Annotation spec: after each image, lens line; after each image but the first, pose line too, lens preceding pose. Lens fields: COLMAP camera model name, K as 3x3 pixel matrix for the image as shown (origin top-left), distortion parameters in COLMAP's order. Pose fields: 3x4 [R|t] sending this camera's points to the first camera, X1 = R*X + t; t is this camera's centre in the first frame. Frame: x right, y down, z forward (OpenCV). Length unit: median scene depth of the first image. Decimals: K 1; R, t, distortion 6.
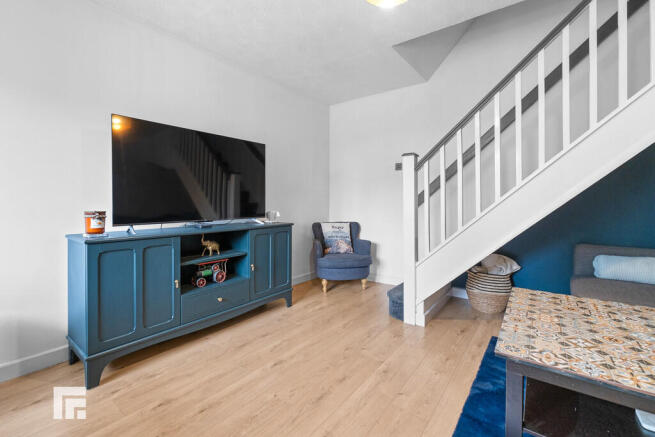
lens RADIAL K [[287.8, 0, 327.4], [0, 287.8, 204.6], [0, 0, 1]] dist [-0.001414, 0.000155]
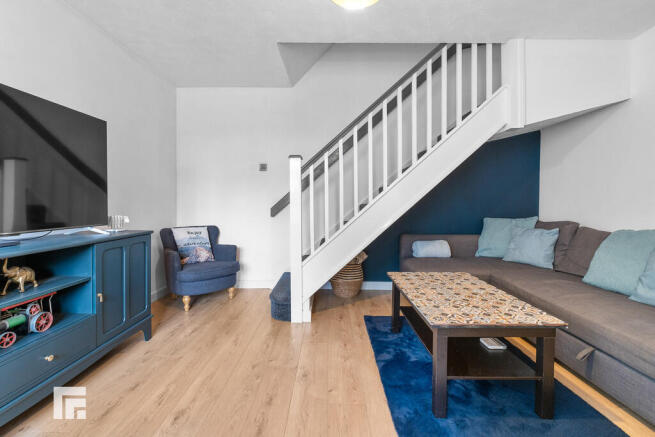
lens RADIAL K [[284.5, 0, 328.3], [0, 284.5, 209.7], [0, 0, 1]] dist [-0.001591, 0.000302]
pose [[0.802452, -0.011183, 0.596612, -0.217449], [0.002487, 0.999878, 0.015398, -0.002236], [-0.596712, -0.010872, 0.802382, 0.122426]]
